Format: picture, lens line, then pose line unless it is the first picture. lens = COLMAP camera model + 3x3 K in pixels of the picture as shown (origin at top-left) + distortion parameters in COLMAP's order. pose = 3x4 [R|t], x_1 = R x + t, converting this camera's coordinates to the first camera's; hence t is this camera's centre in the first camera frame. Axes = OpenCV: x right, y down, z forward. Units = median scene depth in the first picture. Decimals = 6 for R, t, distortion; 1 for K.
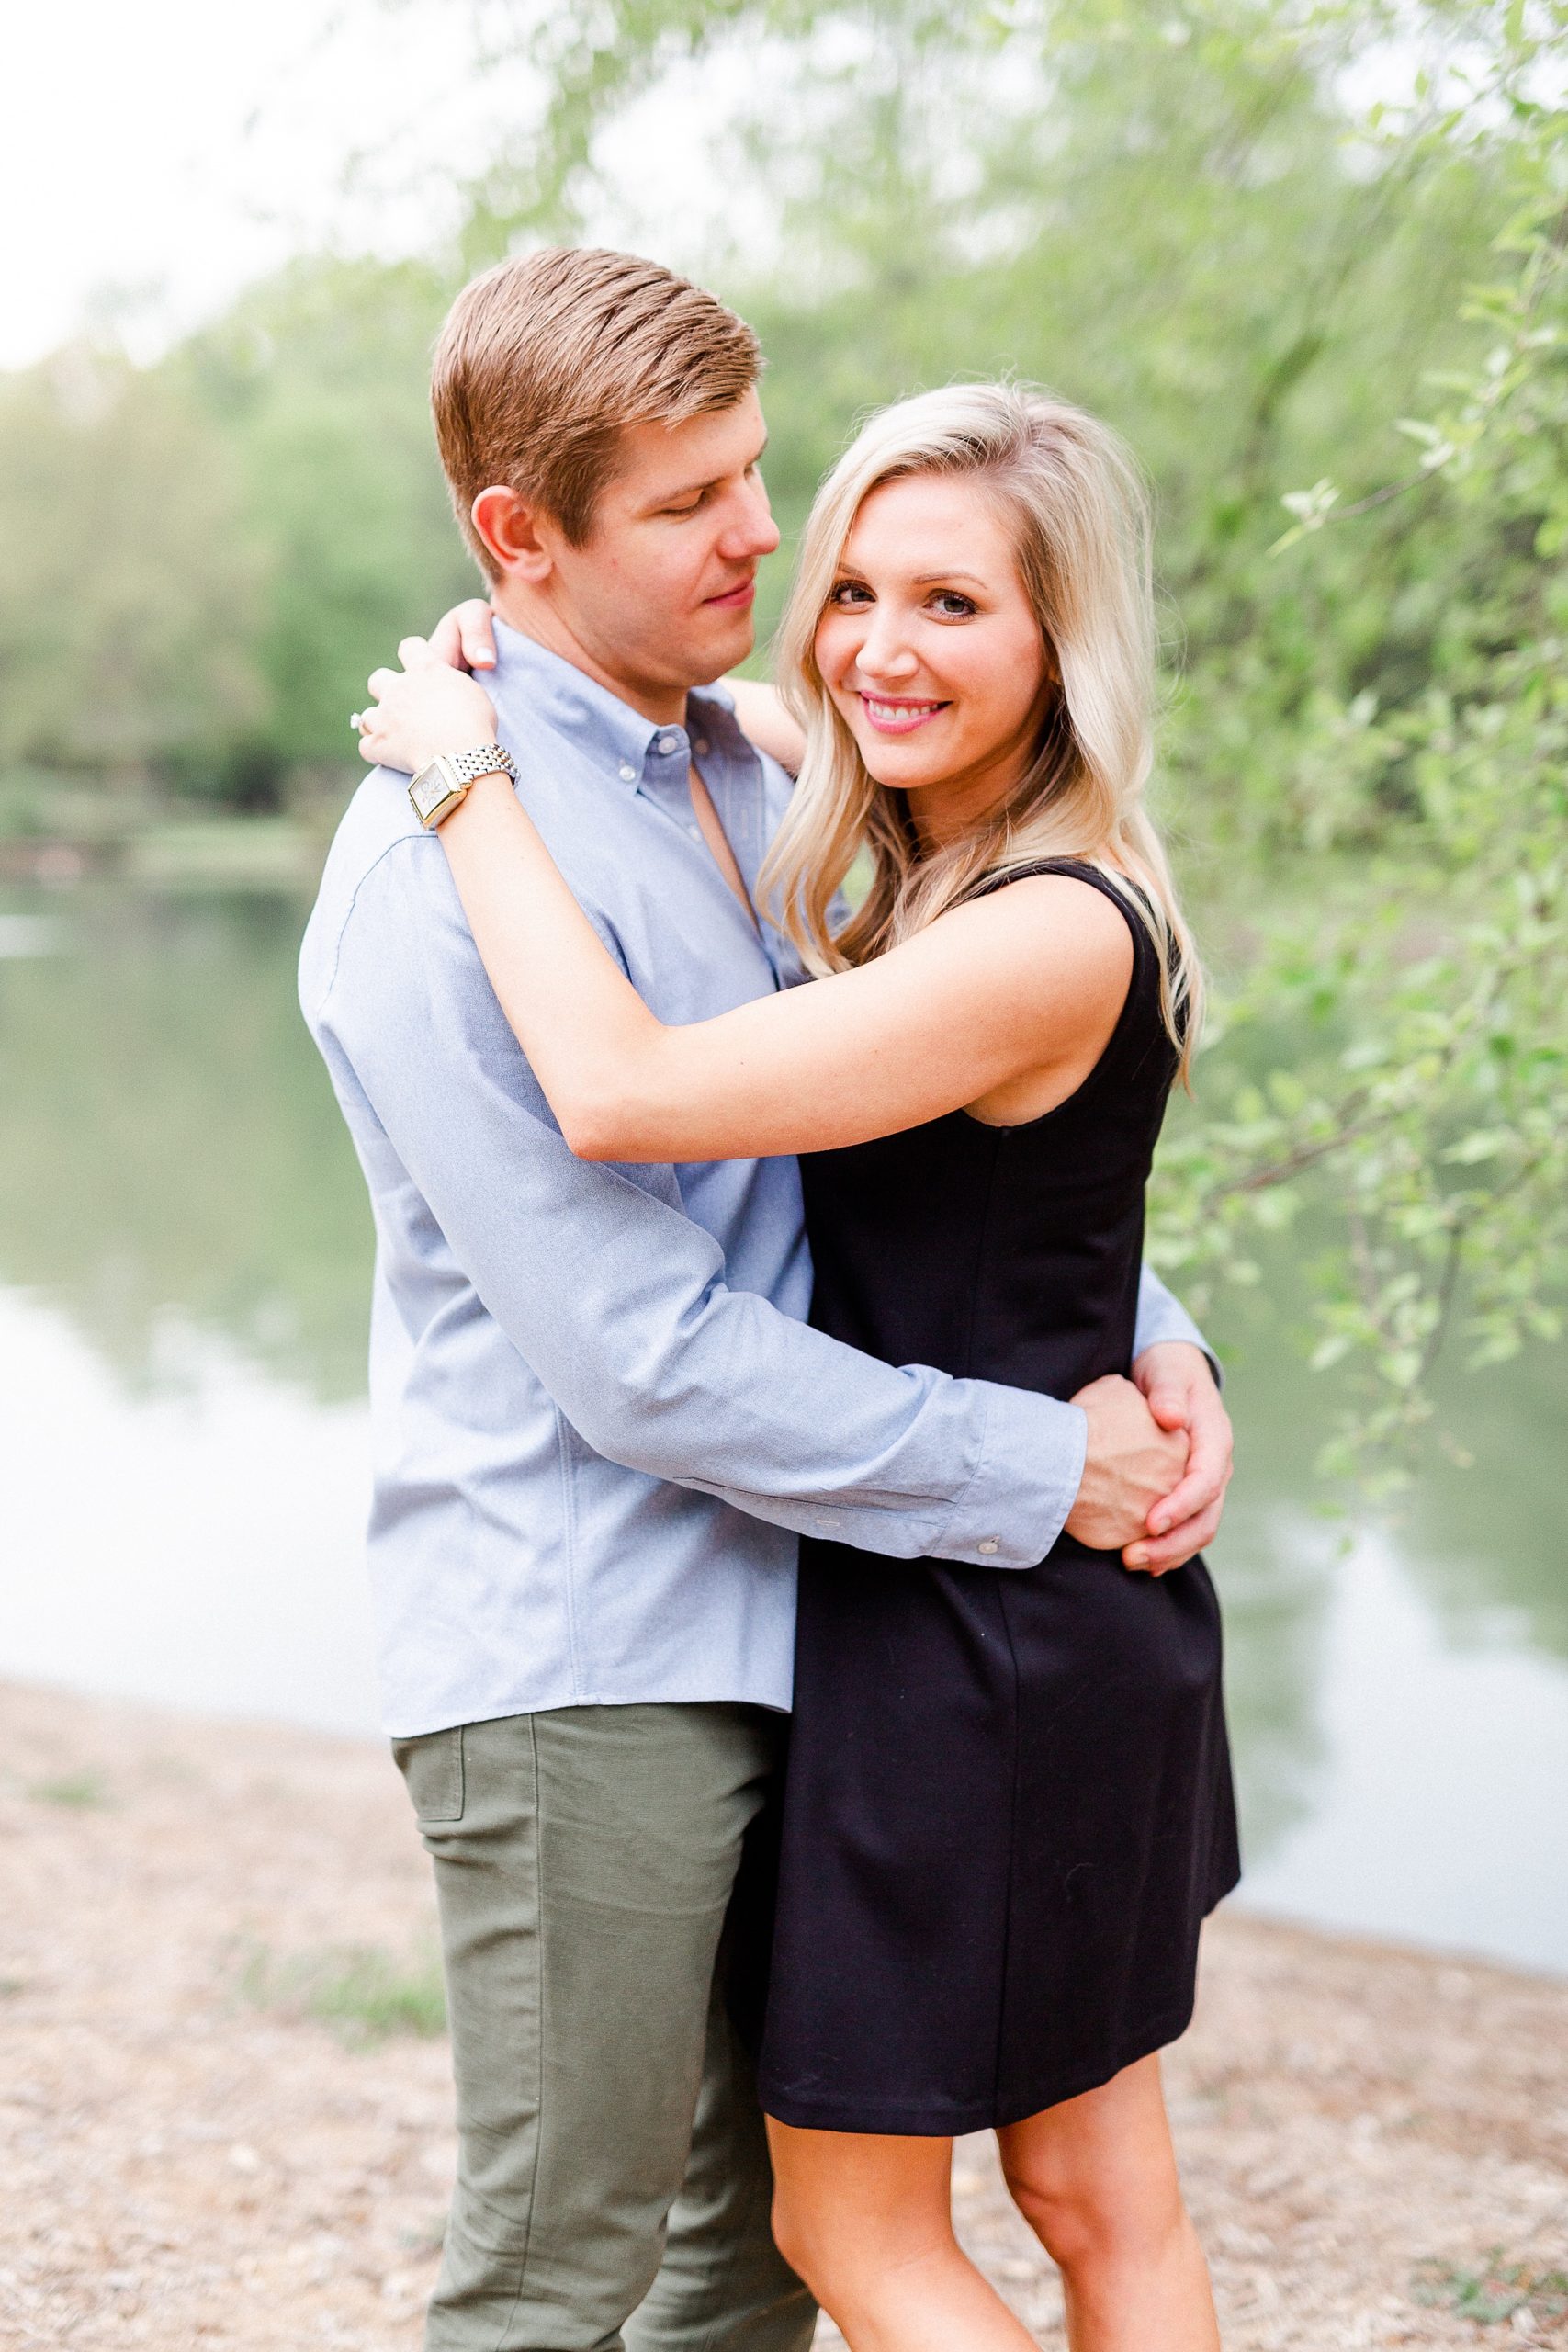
lens RADIAL K [[3270.1, 0, 784.0], [0, 3270.1, 1176.0], [0, 0, 1]] dist [0.010215, 0.014102]
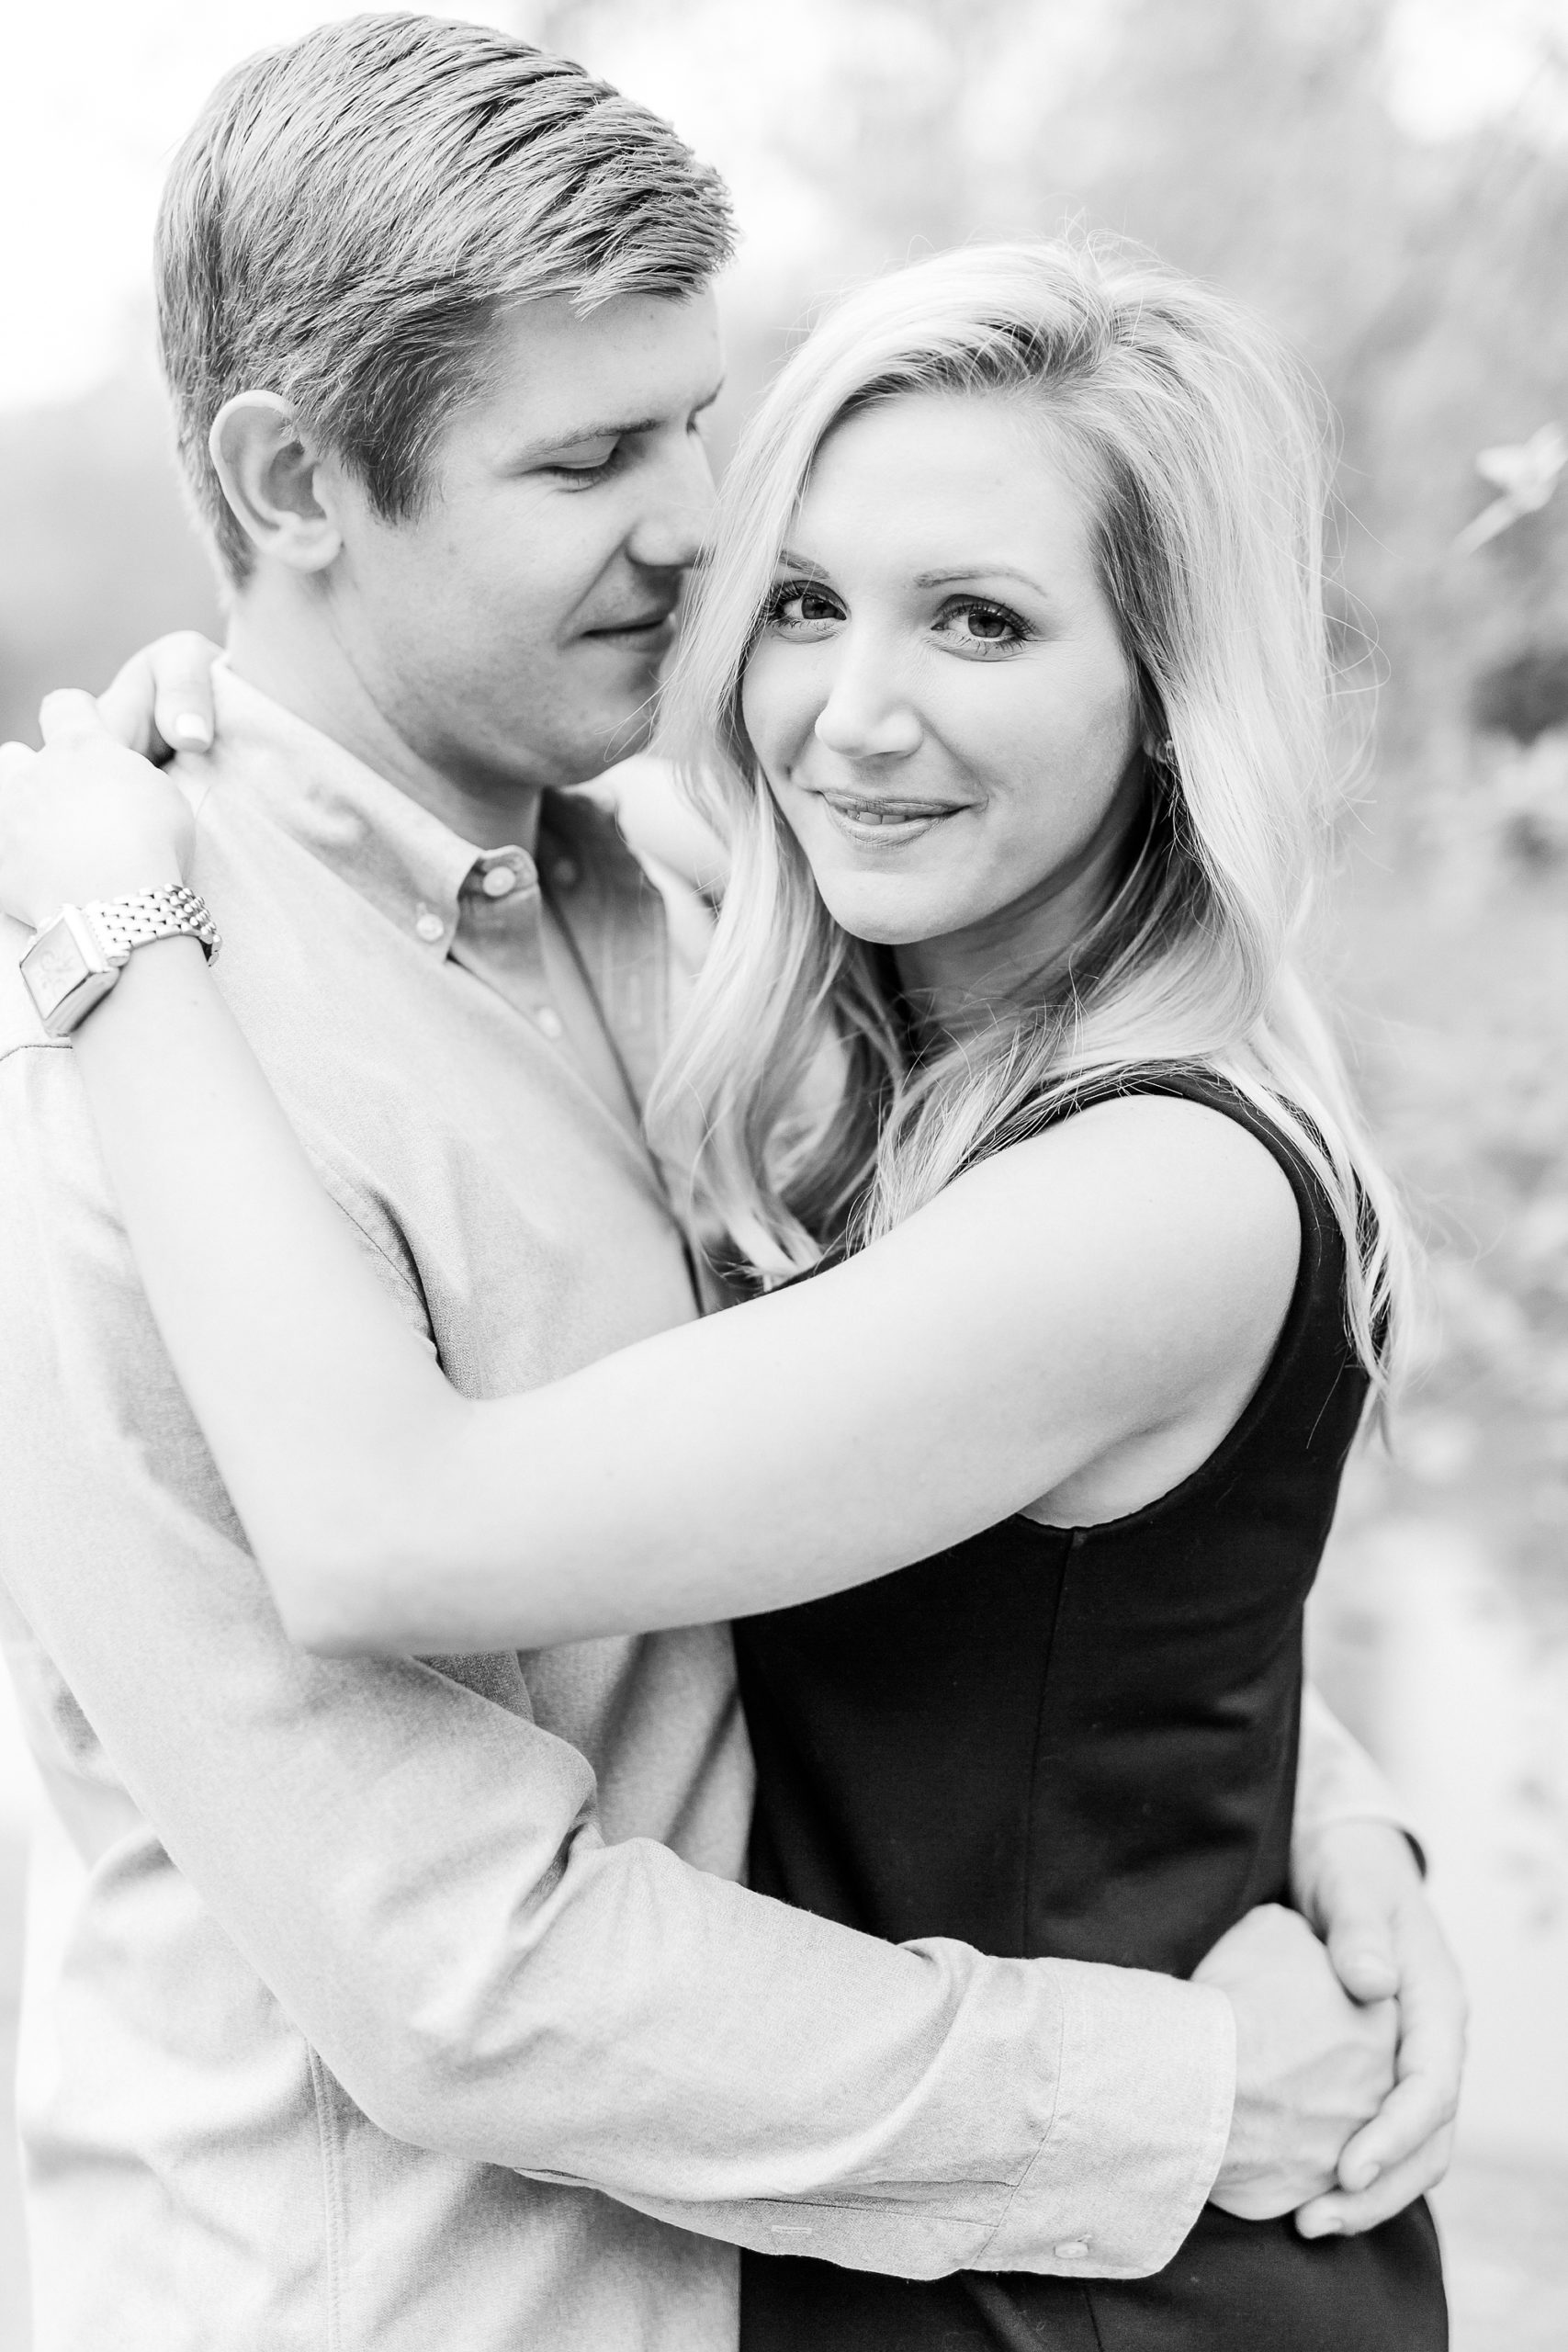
lens RADIAL K [[3247.6, 0, 710.1], [0, 3247.6, 1145.4], [0, 0, 1]] dist [0.556845, 0.040565]
pose [[0.999881, -0.014081, -0.006233, 0.006245], [0.013846, 0.999245, -0.036304, -0.061408], [0.006740, 0.036214, 0.999321, 0.407406]]
